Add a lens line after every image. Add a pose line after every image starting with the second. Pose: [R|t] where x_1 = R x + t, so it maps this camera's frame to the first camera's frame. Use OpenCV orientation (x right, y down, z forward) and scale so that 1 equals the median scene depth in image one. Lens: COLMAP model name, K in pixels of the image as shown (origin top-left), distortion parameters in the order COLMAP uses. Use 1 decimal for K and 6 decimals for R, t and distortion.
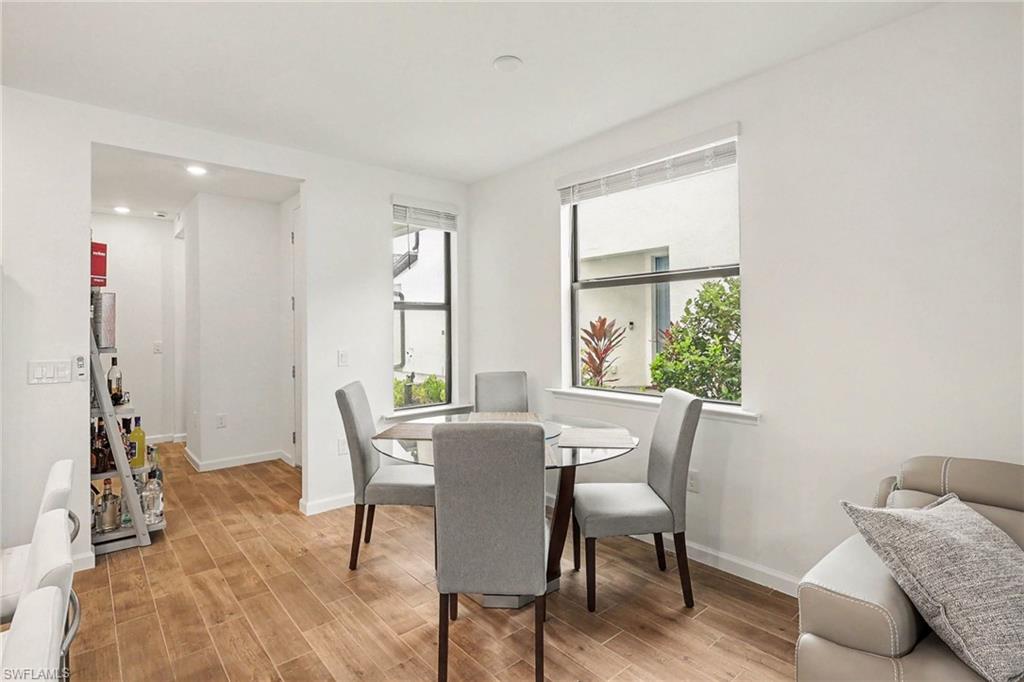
lens RADIAL K [[497.4, 0, 512.1], [0, 497.4, 330.7], [0, 0, 1]] dist [-0.001626, 0.000345]
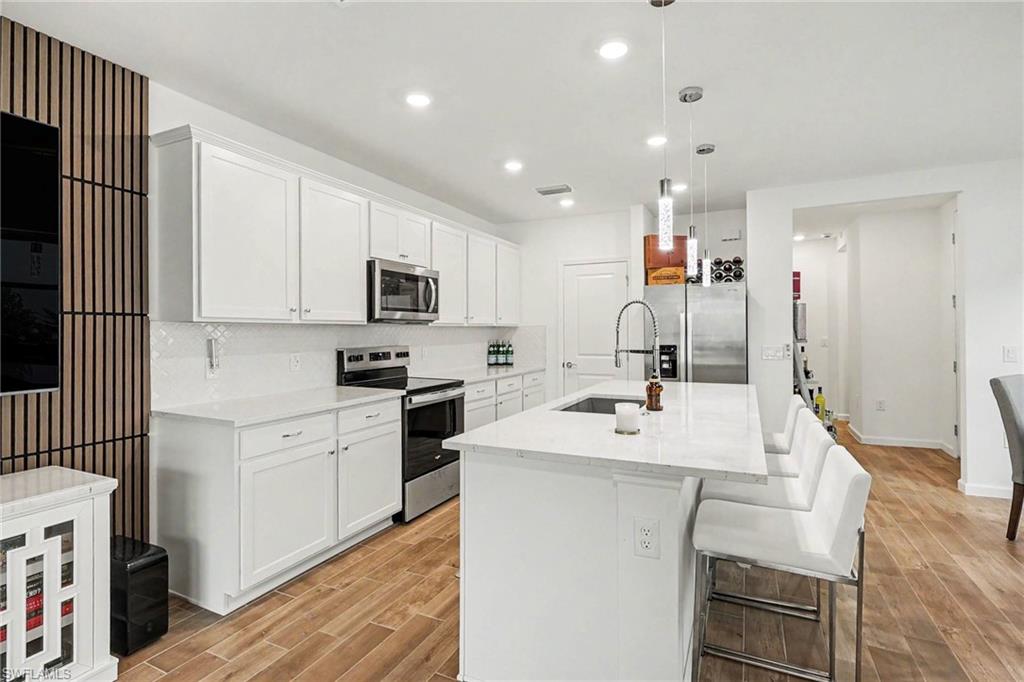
lens RADIAL K [[497.4, 0, 512.1], [0, 497.4, 330.7], [0, 0, 1]] dist [-0.001626, 0.000345]
pose [[0.397829, -0.002970, -0.917455, 0.219354], [0.004663, 0.999988, -0.001215, 0.005074], [0.917448, -0.003795, 0.397838, -0.396868]]
